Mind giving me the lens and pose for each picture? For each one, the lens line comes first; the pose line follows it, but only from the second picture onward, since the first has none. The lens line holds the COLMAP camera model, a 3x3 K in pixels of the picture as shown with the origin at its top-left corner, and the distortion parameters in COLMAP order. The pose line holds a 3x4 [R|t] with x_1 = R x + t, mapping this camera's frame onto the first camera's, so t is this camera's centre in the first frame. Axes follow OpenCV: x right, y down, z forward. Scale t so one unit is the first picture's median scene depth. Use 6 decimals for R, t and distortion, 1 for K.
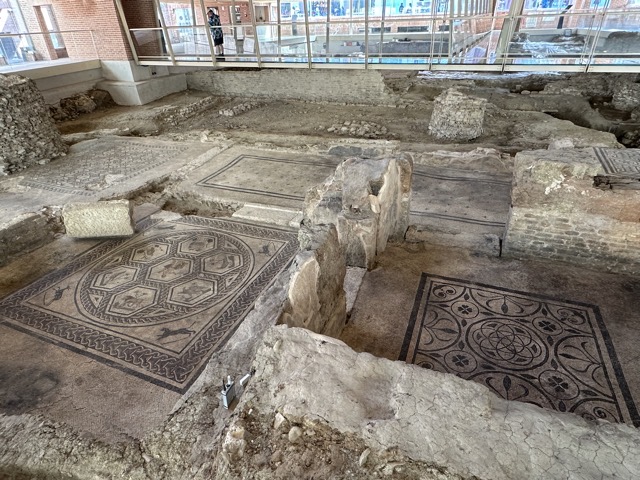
lens RADIAL K [[395.2, 0, 320.0], [0, 395.2, 240.0], [0, 0, 1]] dist [0.002560, 0.000471]
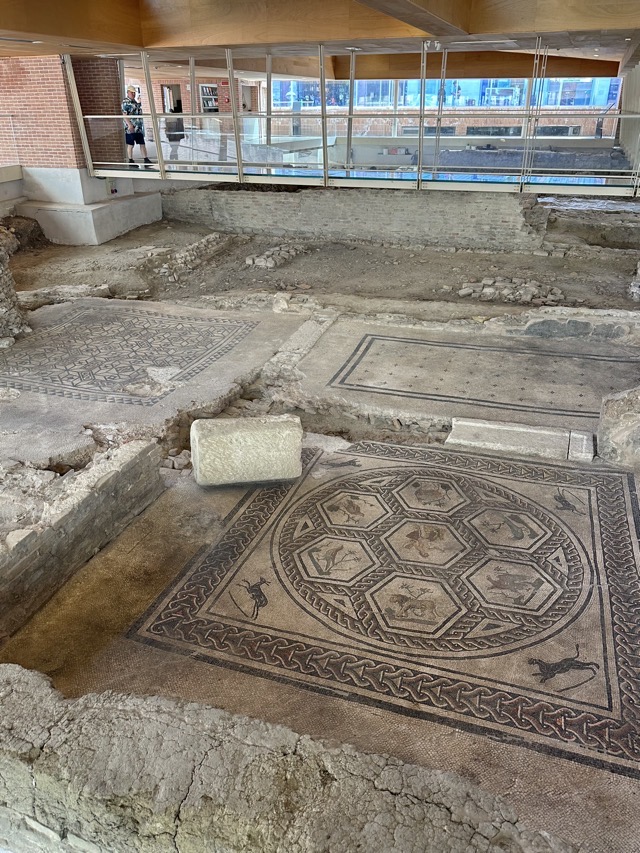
lens RADIAL K [[651.8, 0, 320.0], [0, 651.8, 426.5], [0, 0, 1]] dist [0.148906, -0.255101]
pose [[0.996736, -0.005212, 0.080562, -0.248428], [0.010585, 0.997736, -0.066411, -0.011290], [-0.080033, 0.067047, 0.994535, 0.035947]]
